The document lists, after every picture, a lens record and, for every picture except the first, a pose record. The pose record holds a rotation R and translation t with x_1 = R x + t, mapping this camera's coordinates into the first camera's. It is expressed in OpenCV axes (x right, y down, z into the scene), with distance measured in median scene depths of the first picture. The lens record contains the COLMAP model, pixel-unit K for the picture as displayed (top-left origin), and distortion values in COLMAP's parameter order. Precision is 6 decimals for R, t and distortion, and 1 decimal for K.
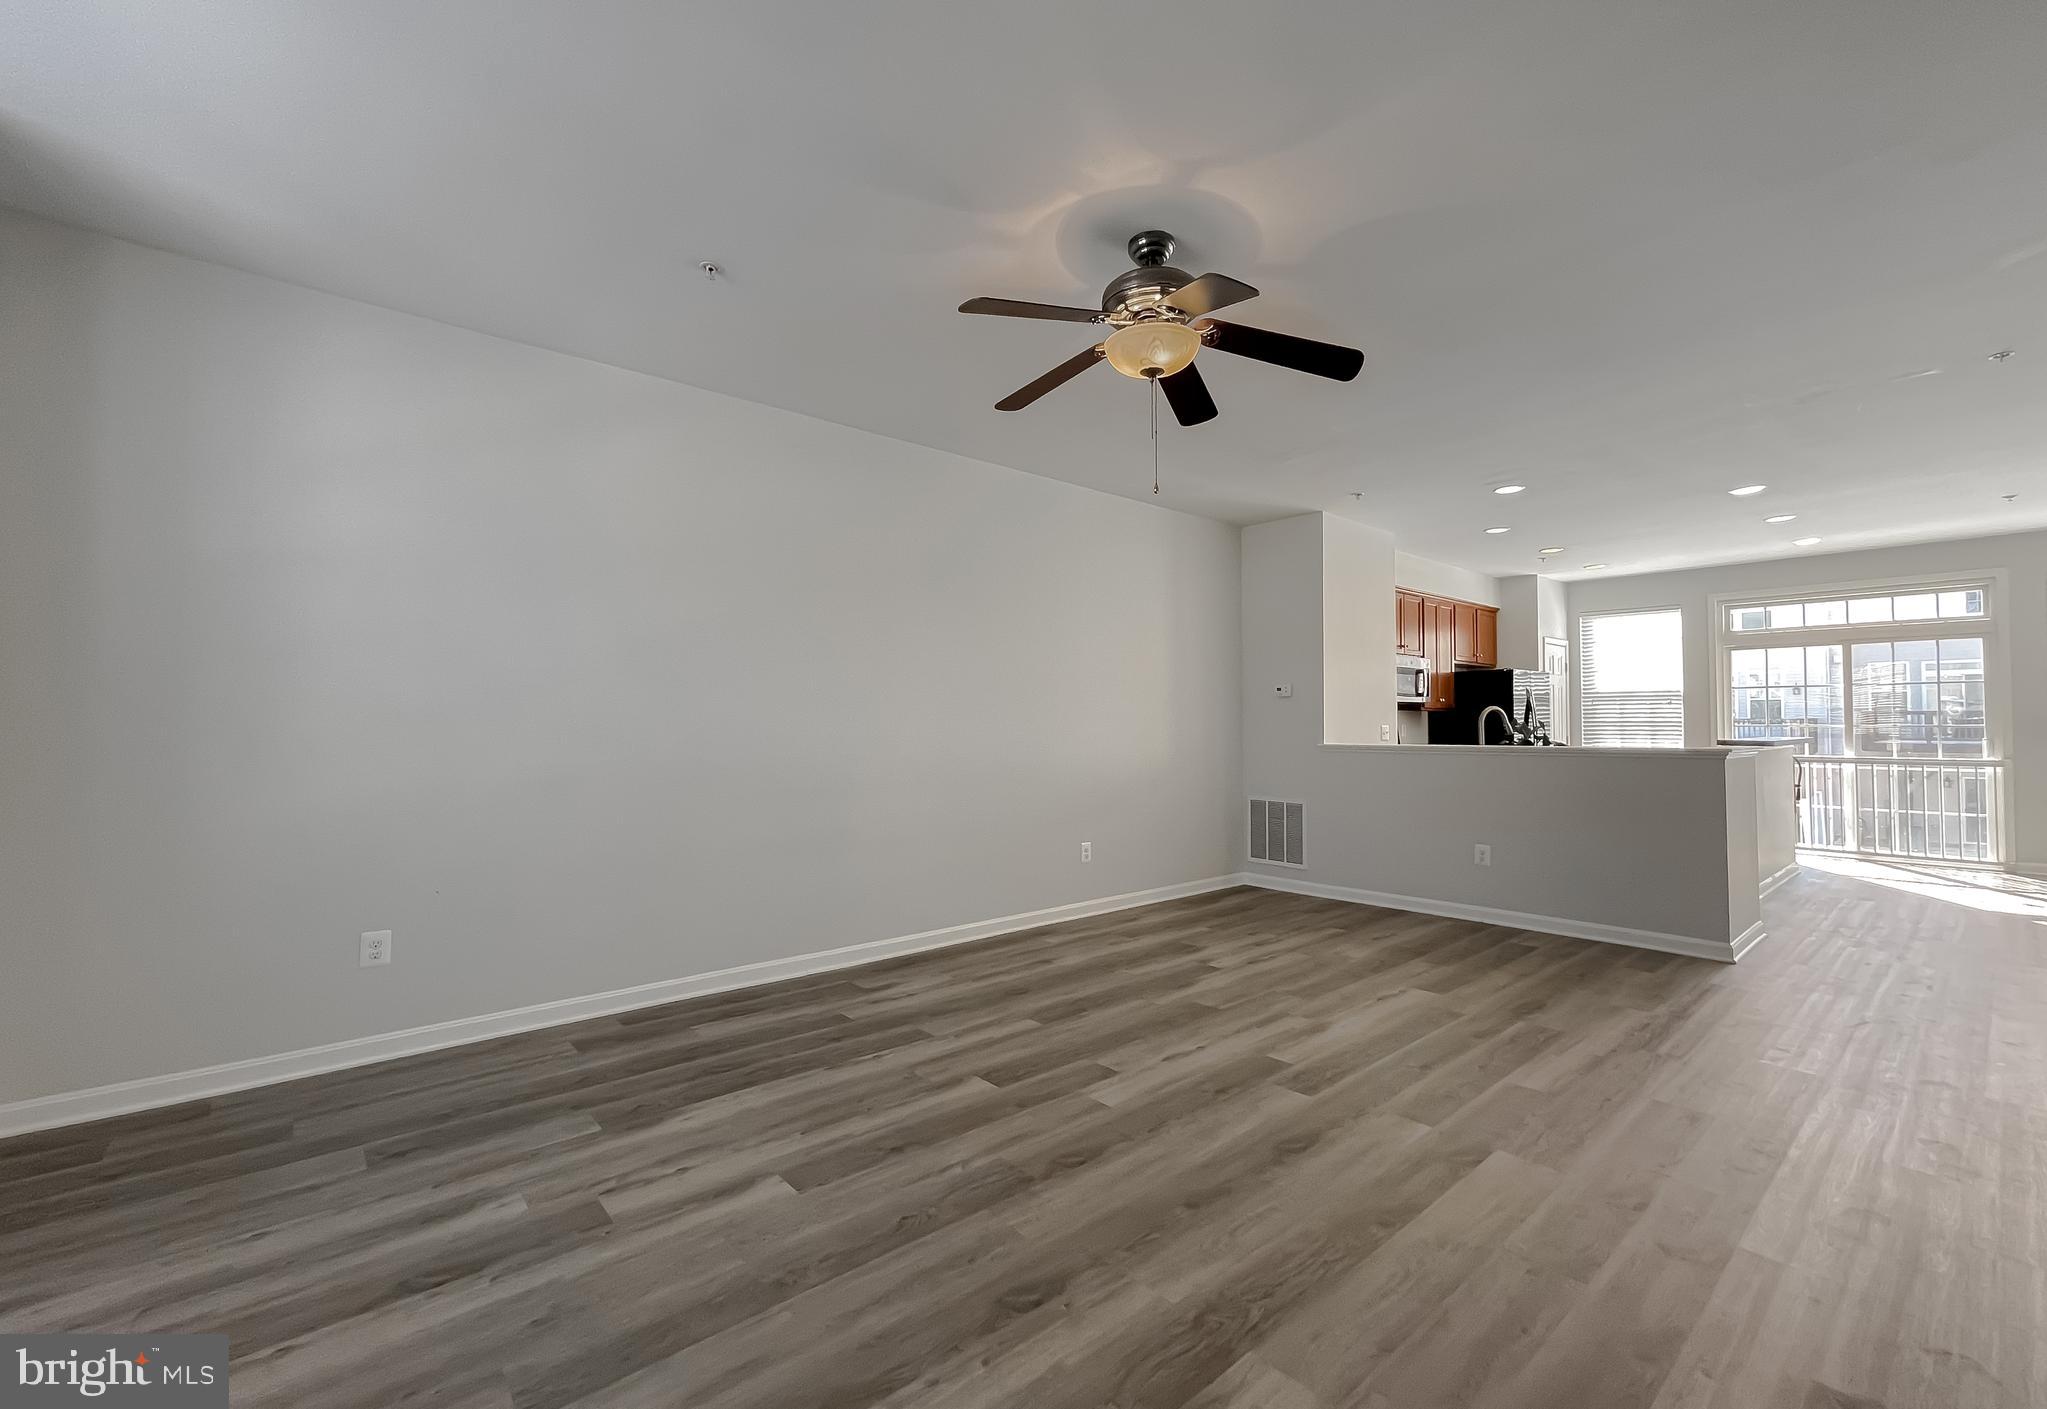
lens RADIAL K [[856.7, 0, 1007.7], [0, 856.7, 704.1], [0, 0, 1]] dist [-0.003338, 0.000626]
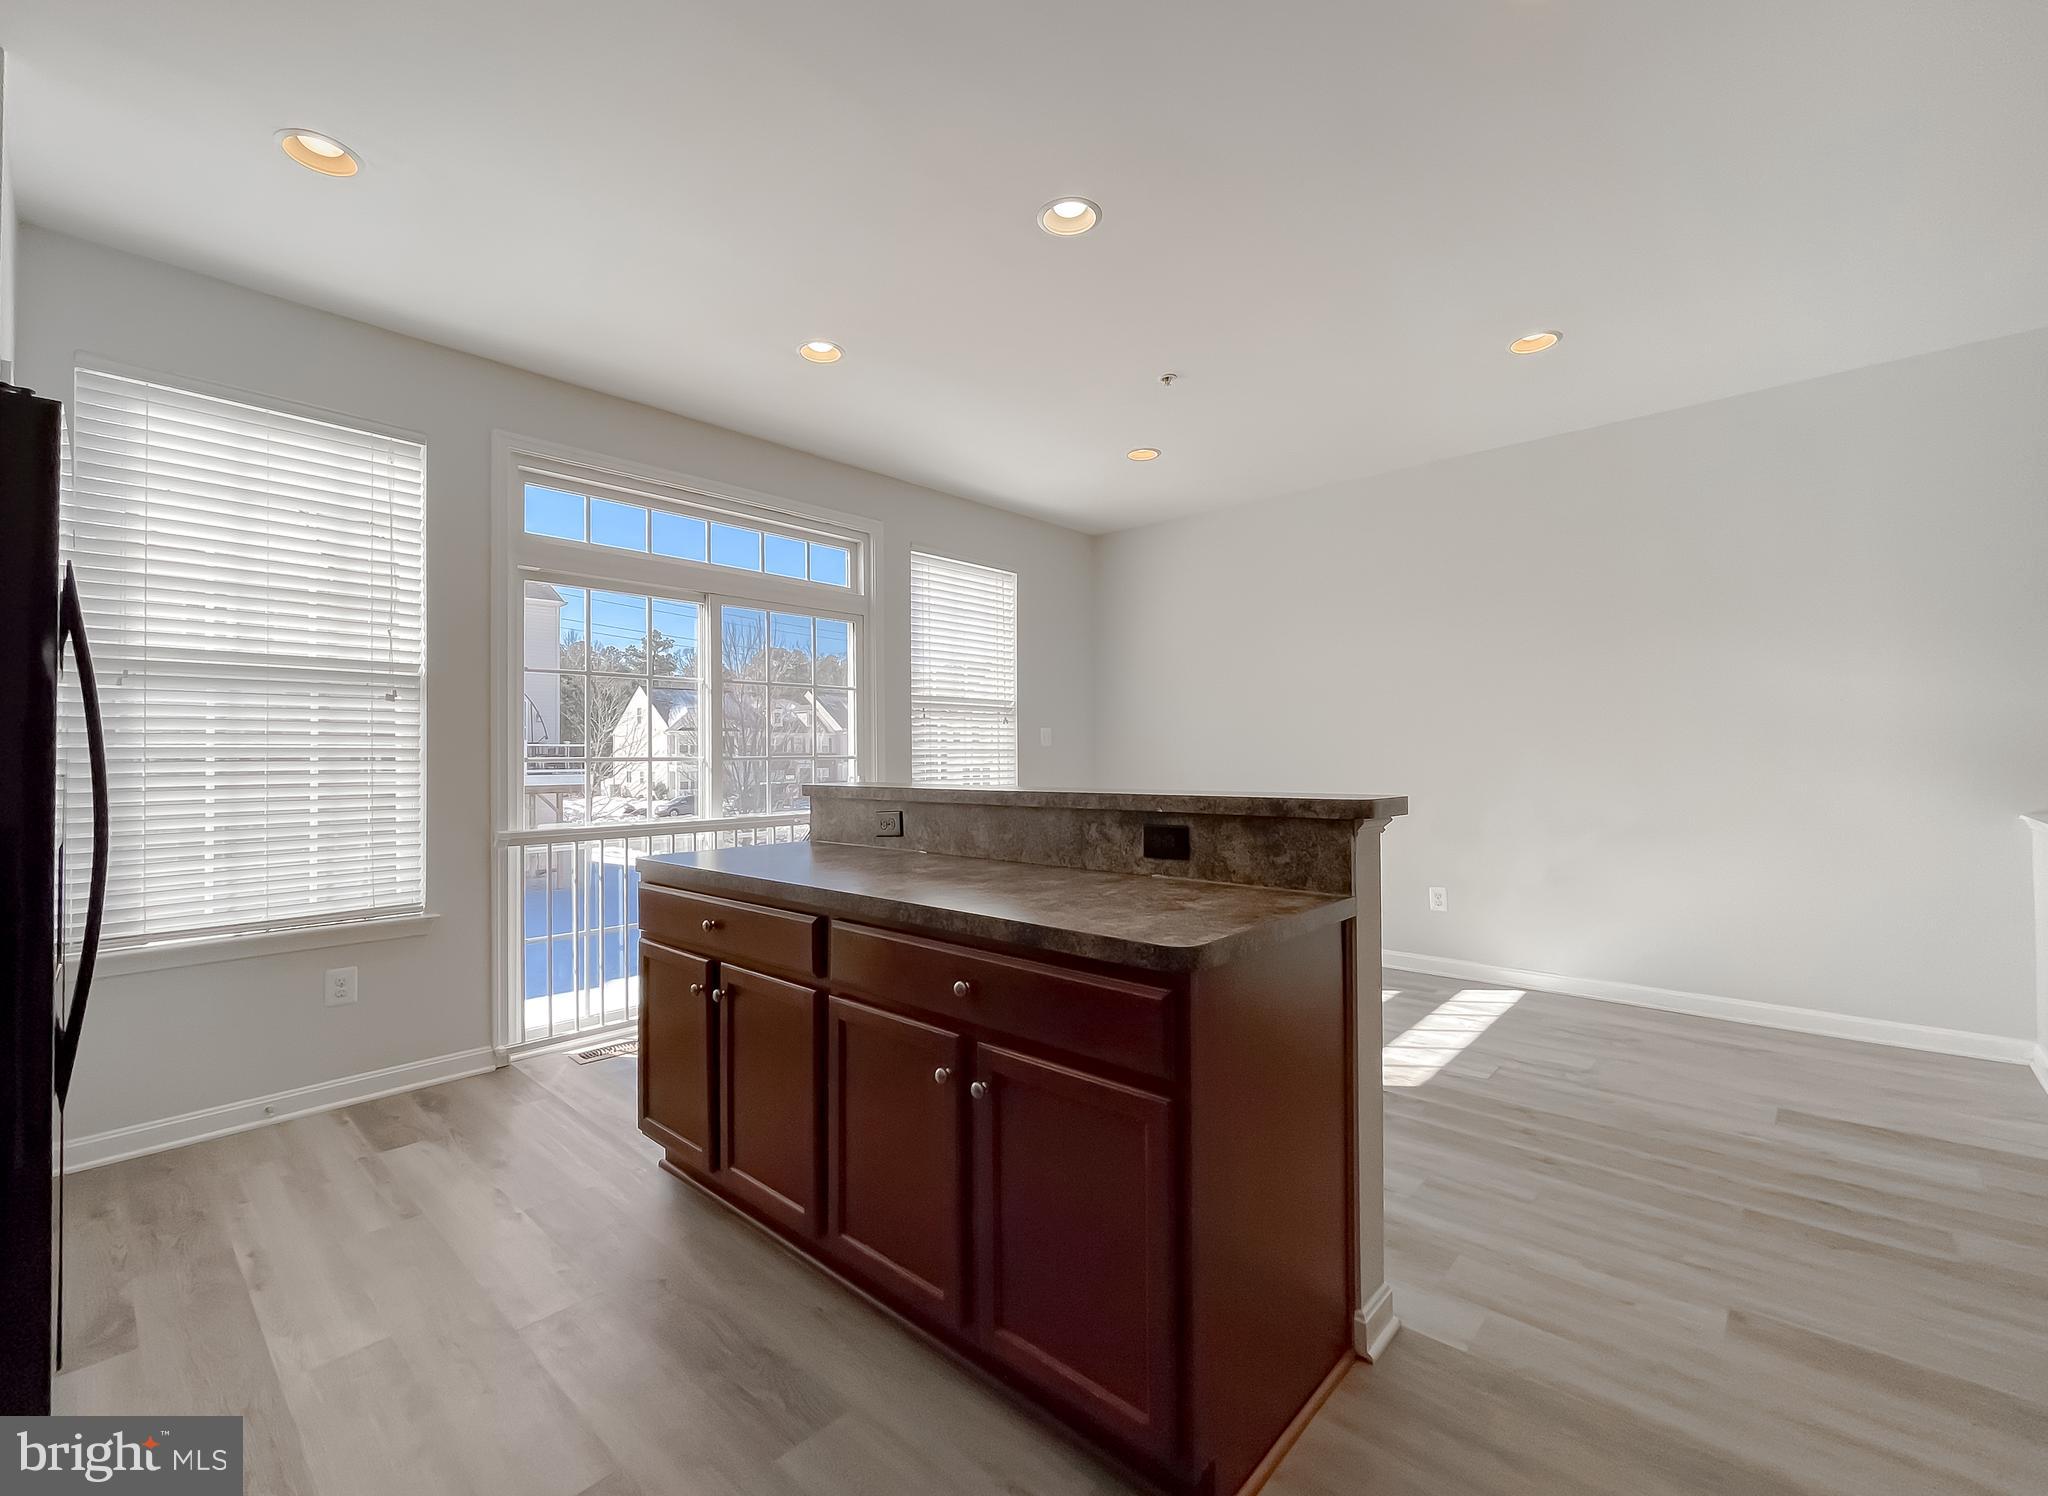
lens RADIAL K [[866.7, 0, 1024.5], [0, 866.7, 738.6], [0, 0, 1]] dist [-0.001617, 0.000677]
pose [[-0.142228, 0.023019, 0.989566, 1.027429], [-0.010483, 0.999638, -0.024760, 0.057076], [-0.989778, -0.013896, -0.141935, 2.103504]]
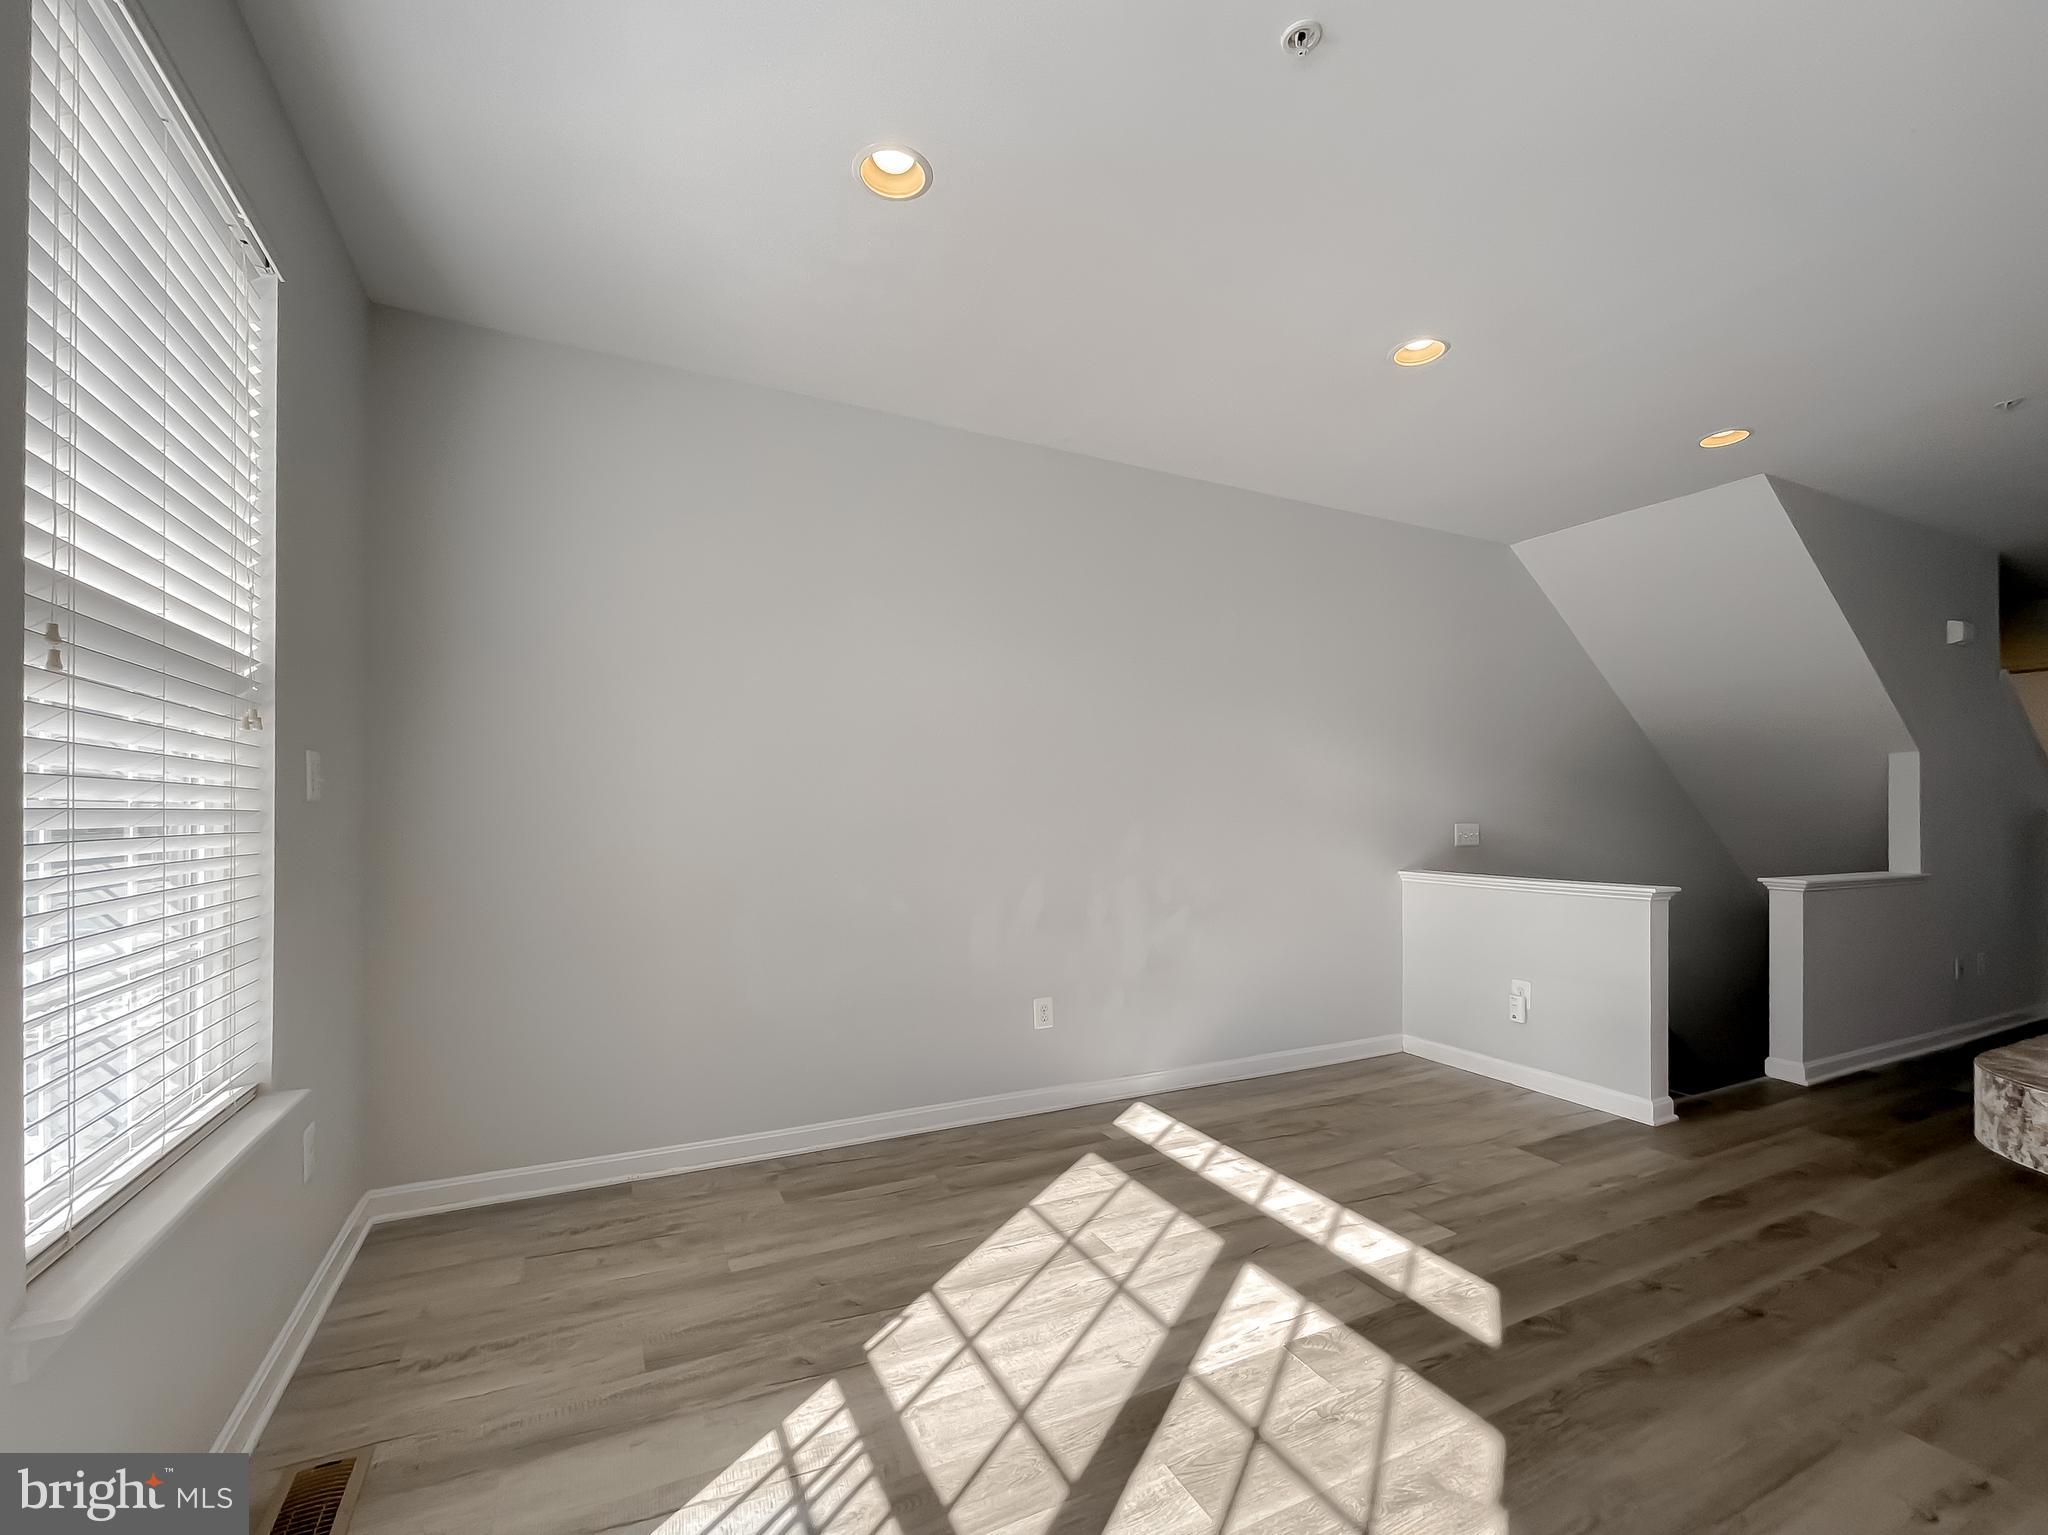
lens RADIAL K [[866.7, 0, 1059.3], [0, 866.7, 814.1], [0, 0, 1]] dist [-0.001617, 0.000677]
pose [[-0.974280, -0.002775, 0.225325, 2.162468], [-0.007615, 0.999758, -0.020617, 0.052956], [-0.225213, -0.021802, -0.974066, 2.296129]]
